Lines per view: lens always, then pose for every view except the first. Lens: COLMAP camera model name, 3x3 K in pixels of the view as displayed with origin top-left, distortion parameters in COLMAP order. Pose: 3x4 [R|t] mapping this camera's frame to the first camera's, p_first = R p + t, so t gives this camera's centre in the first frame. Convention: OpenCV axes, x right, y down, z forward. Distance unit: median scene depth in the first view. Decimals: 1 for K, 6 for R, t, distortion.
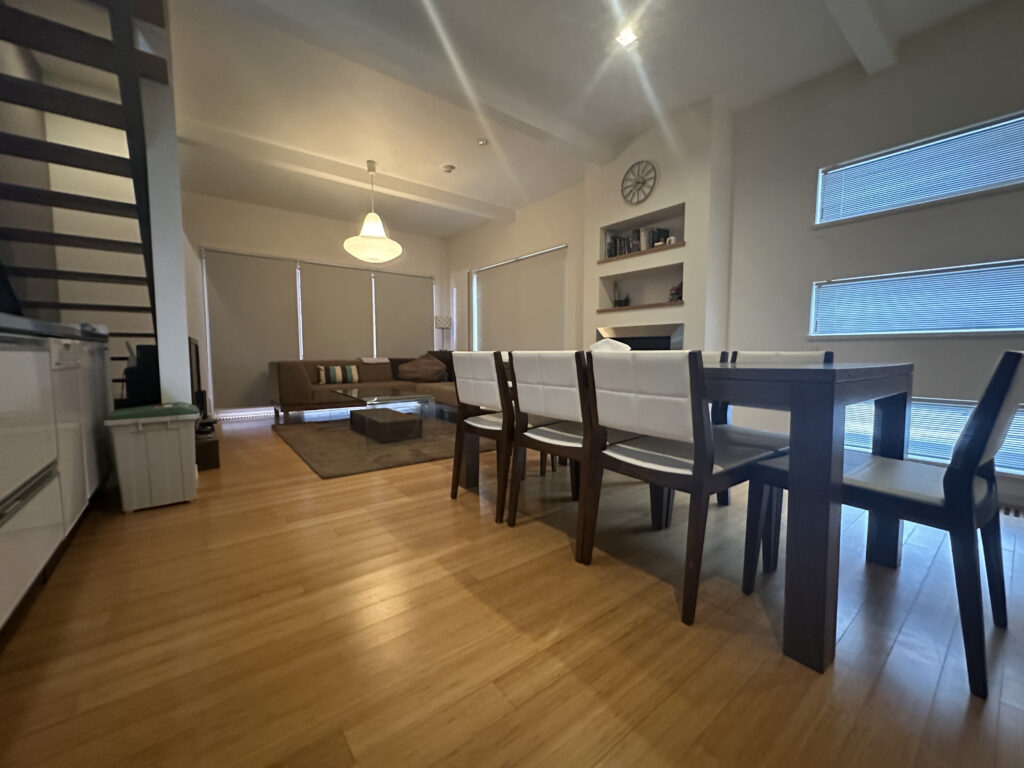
lens RADIAL K [[411.9, 0, 511.0], [0, 411.9, 383.3], [0, 0, 1]] dist [-0.000527, -0.000147]
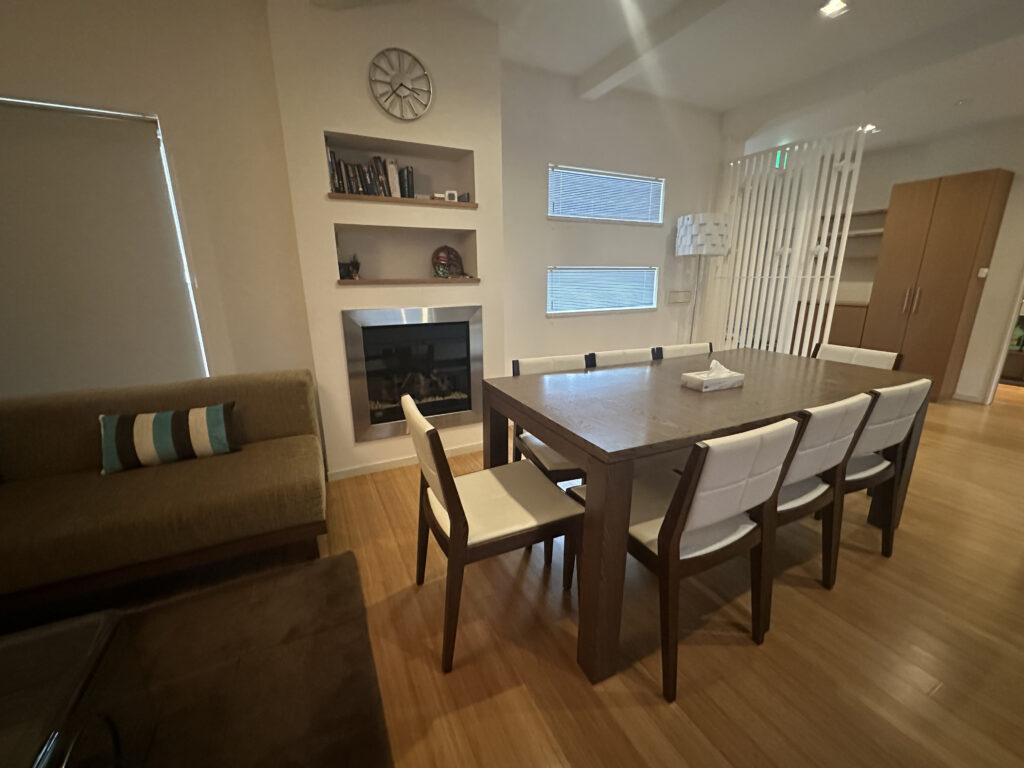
lens RADIAL K [[411.9, 0, 511.0], [0, 411.9, 383.3], [0, 0, 1]] dist [-0.000527, -0.000147]
pose [[0.203290, -0.245611, 0.947813, -0.345983], [0.080378, 0.968945, 0.233847, -0.150799], [-0.975814, 0.028644, 0.216718, 0.624710]]
